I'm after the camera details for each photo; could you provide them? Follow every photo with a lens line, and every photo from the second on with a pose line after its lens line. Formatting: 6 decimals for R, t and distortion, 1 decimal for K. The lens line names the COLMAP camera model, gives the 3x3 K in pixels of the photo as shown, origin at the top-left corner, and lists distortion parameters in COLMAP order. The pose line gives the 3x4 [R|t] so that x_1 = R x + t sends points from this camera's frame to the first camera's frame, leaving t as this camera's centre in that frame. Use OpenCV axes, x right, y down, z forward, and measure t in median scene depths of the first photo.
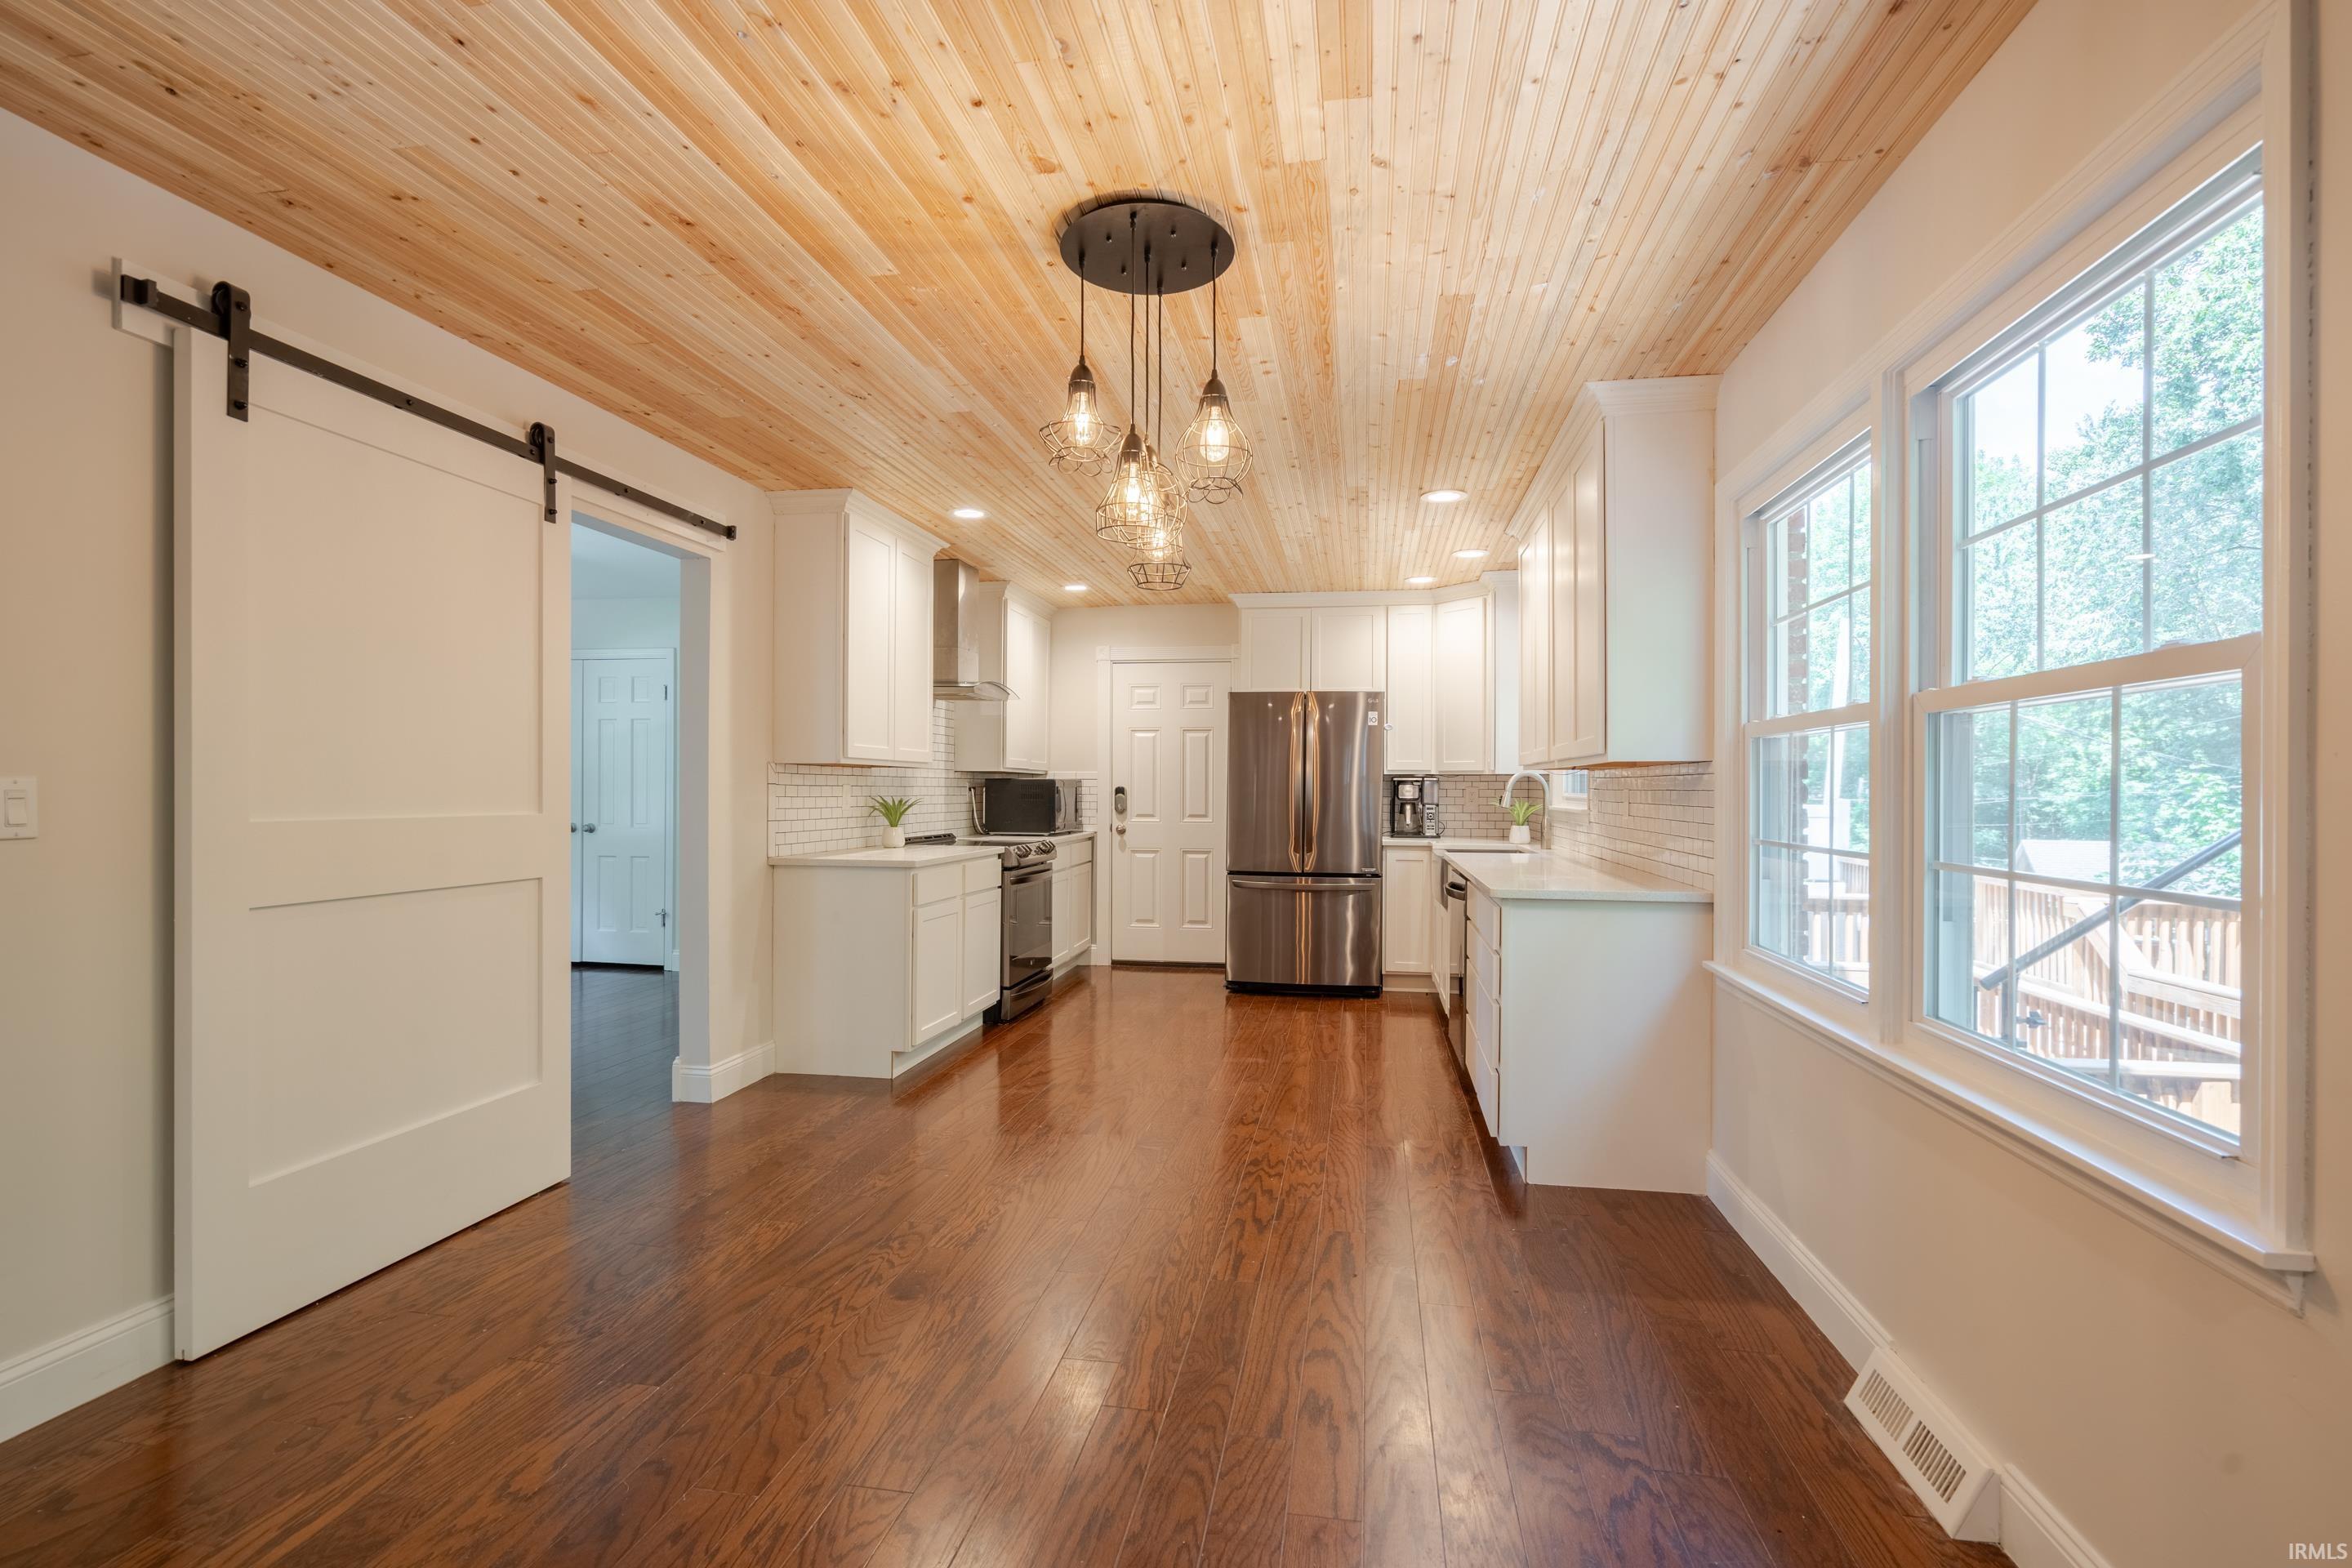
lens RADIAL K [[1076.7, 0, 1183.4], [0, 1076.7, 786.0], [0, 0, 1]] dist [-0.001393, 0.000254]
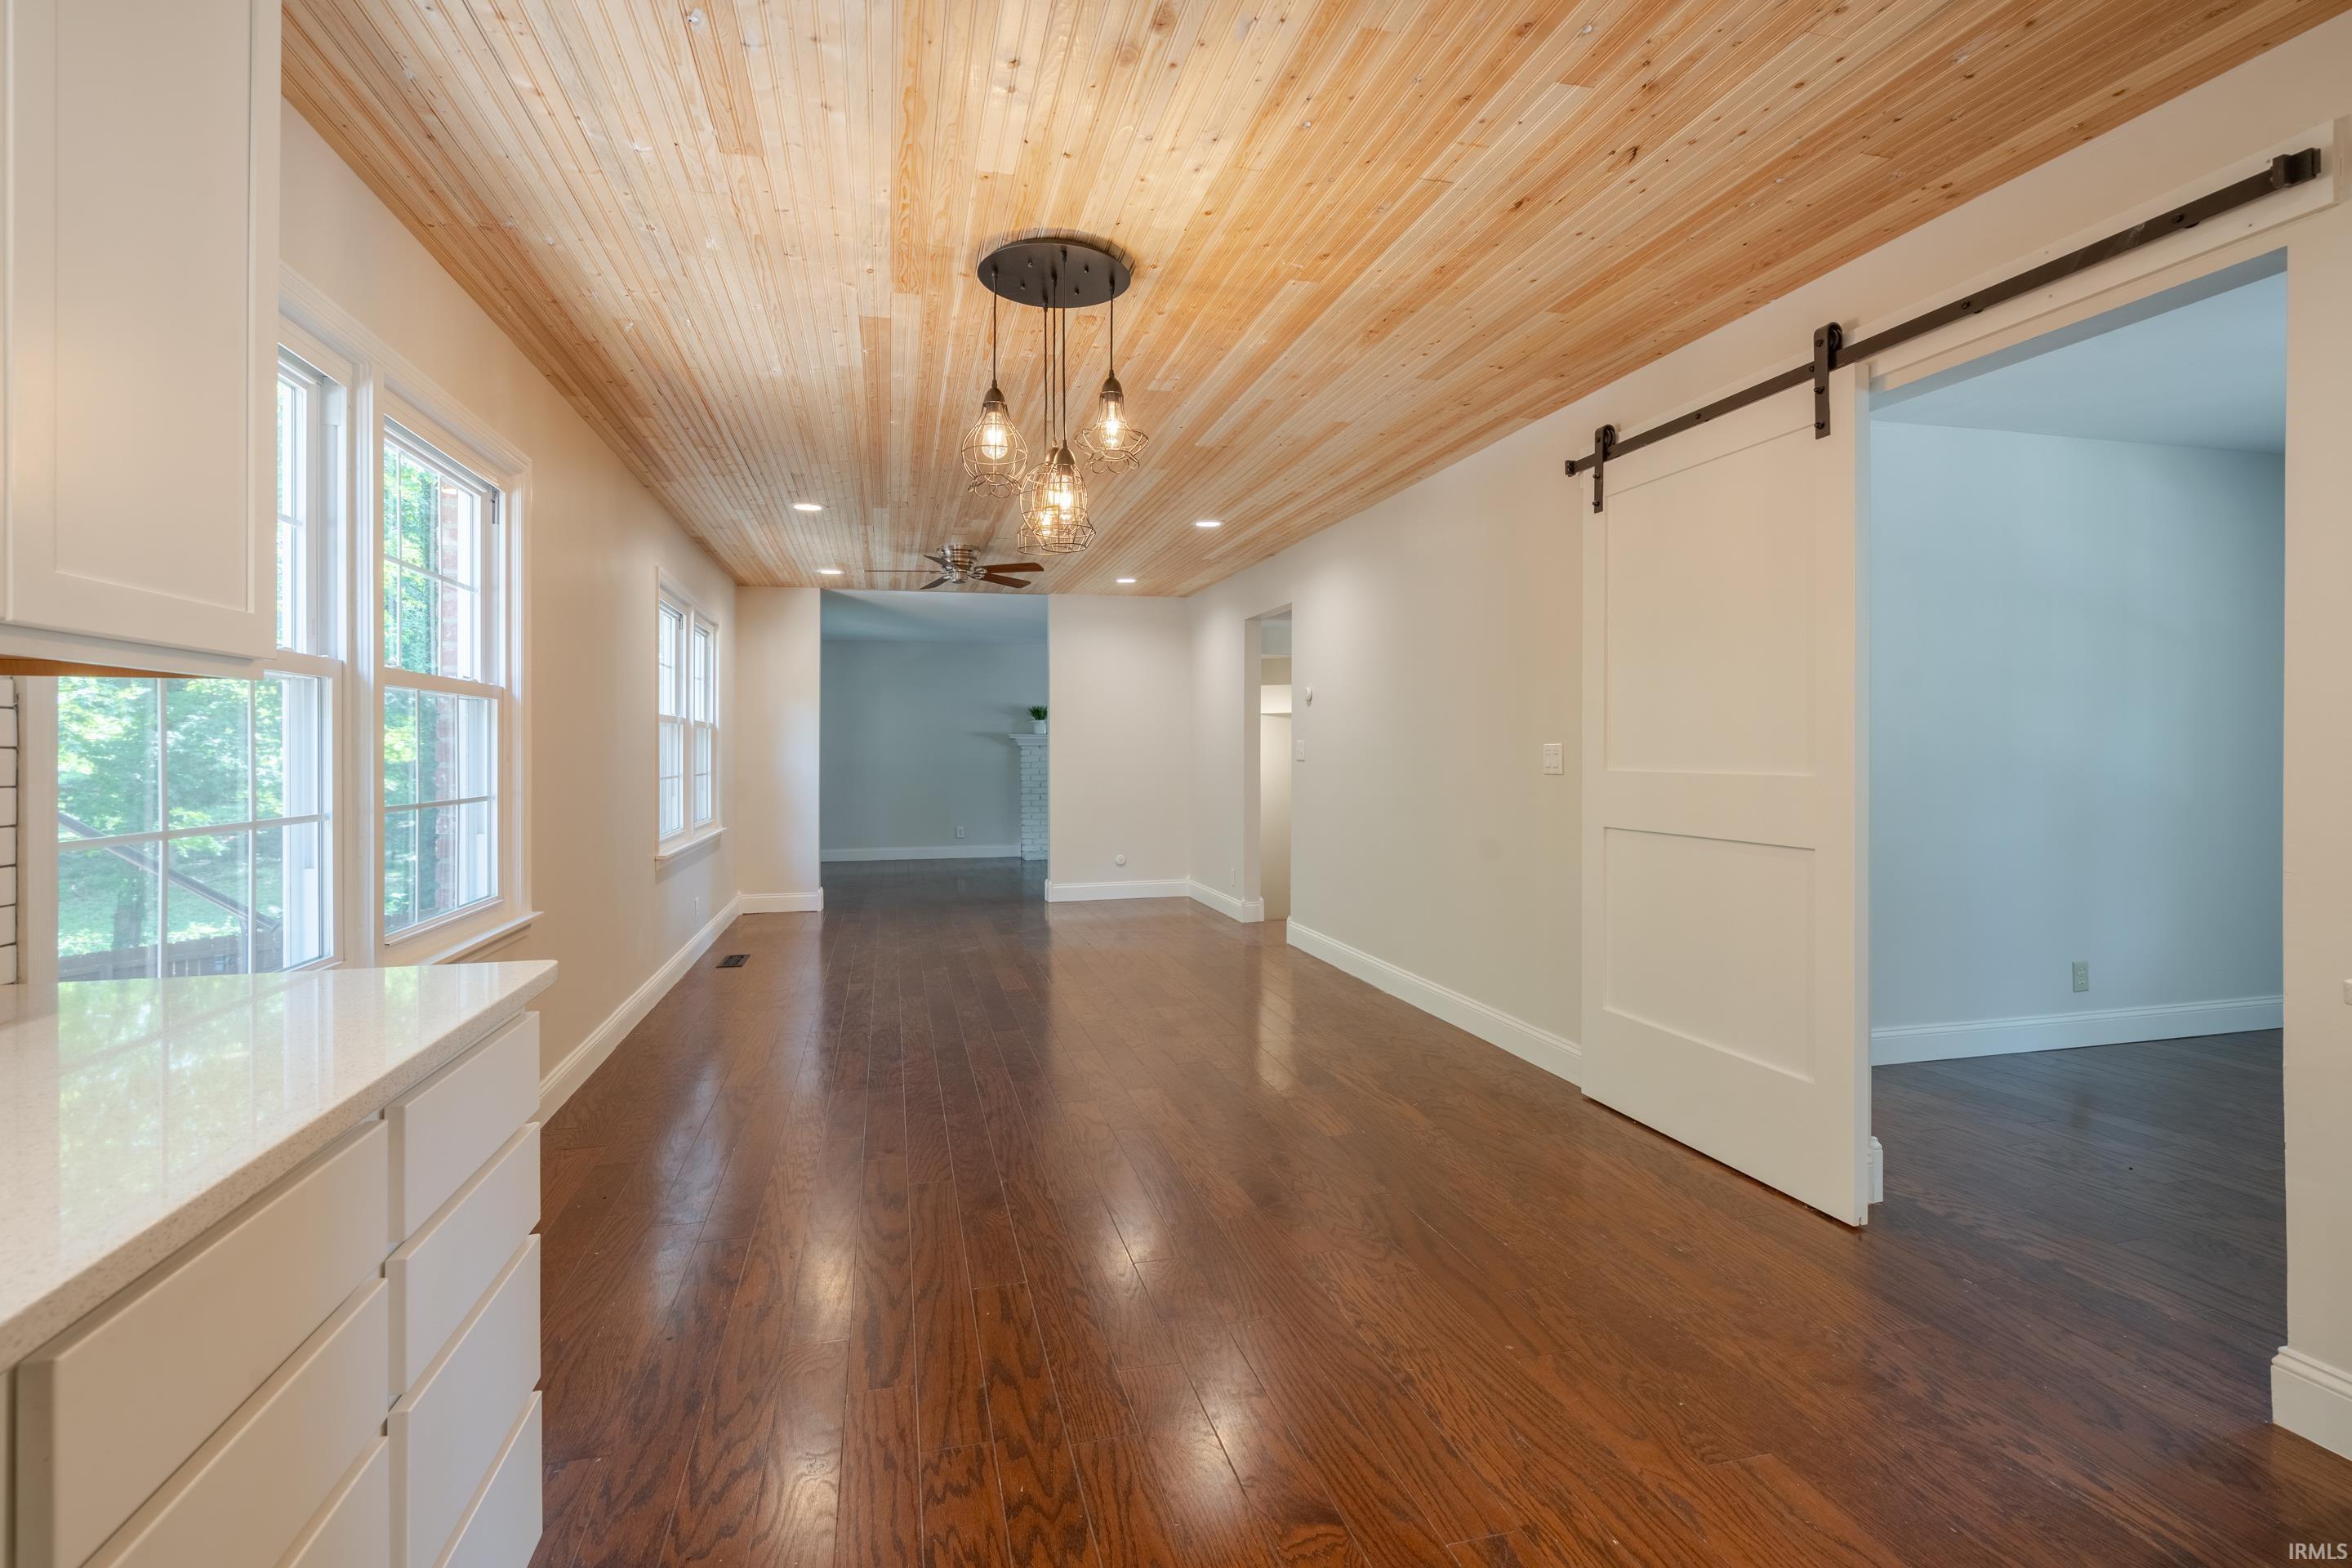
lens RADIAL K [[1094.5, 0, 1163.9], [0, 1094.5, 745.7], [0, 0, 1]] dist [0.001495, 0.000235]
pose [[-0.915118, -0.000833, -0.403184, 0.126011], [0.001894, 0.999978, -0.006364, 0.002298], [0.403181, -0.006587, -0.915097, 0.815532]]
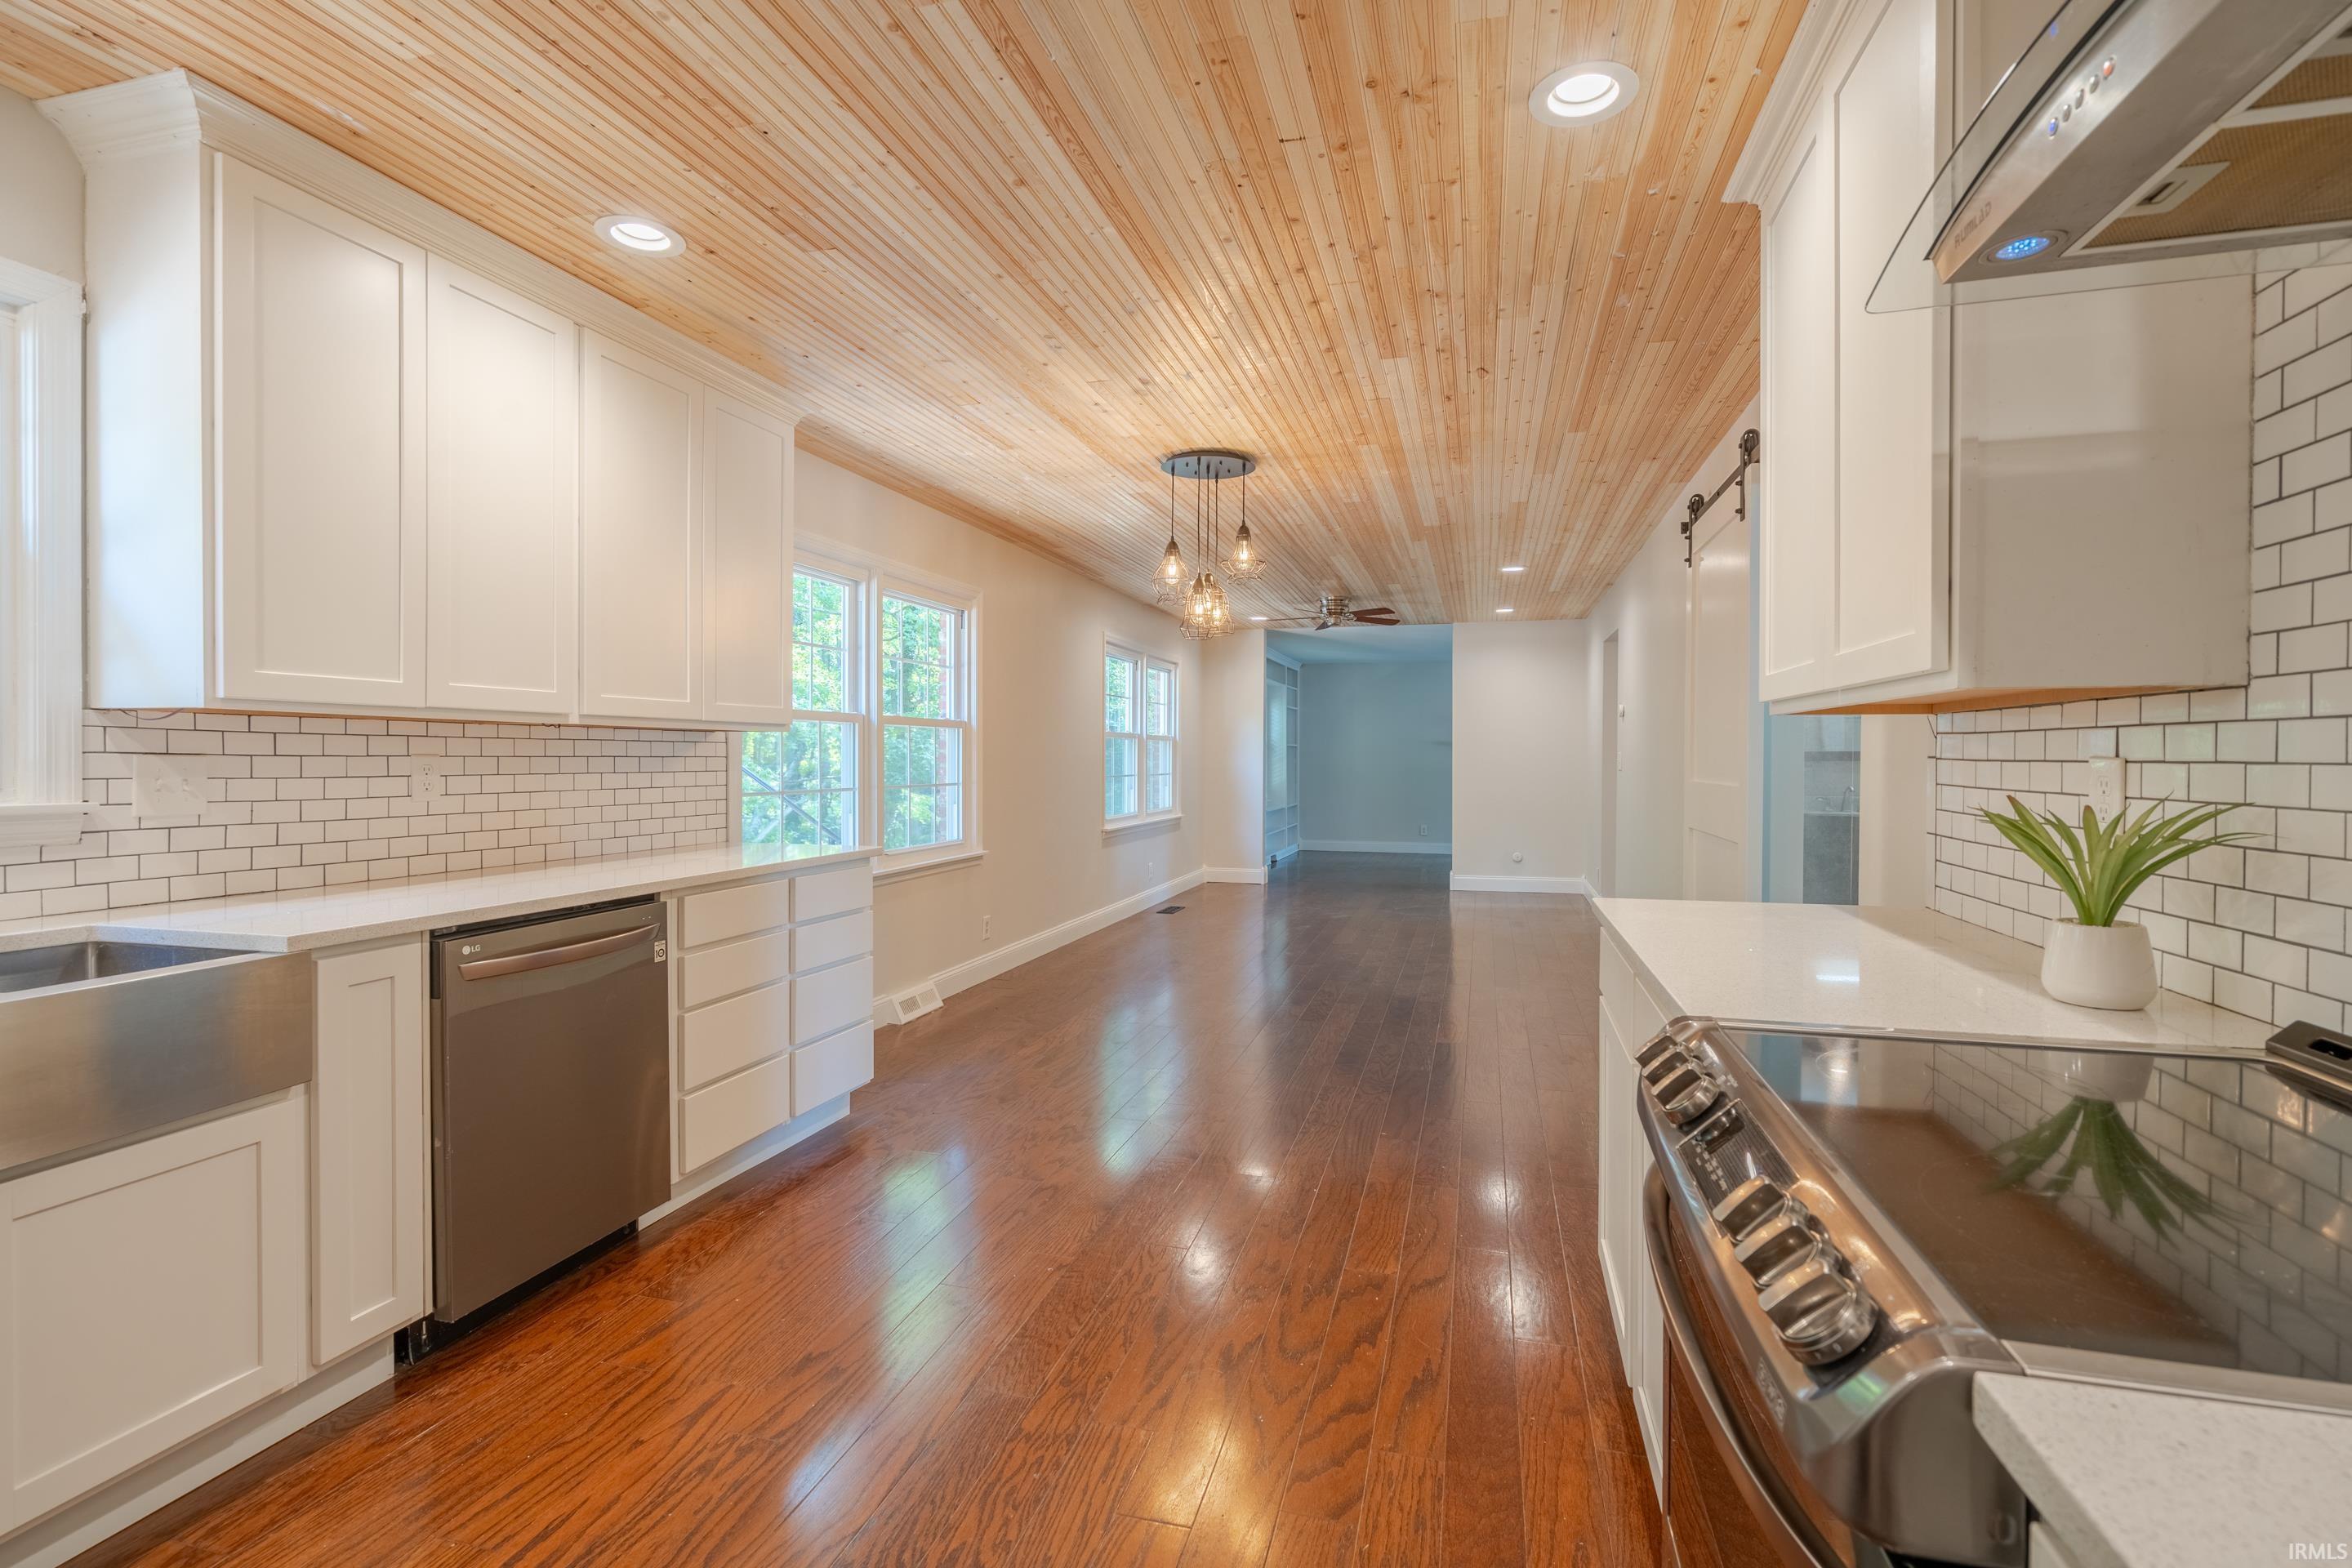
lens RADIAL K [[1076.7, 0, 1183.4], [0, 1076.7, 786.0], [0, 0, 1]] dist [-0.001393, 0.000254]
pose [[-0.995330, -0.010534, 0.095956, -0.067849], [-0.007957, 0.999598, 0.027200, -0.001074], [-0.096204, 0.026310, -0.995014, 1.104258]]
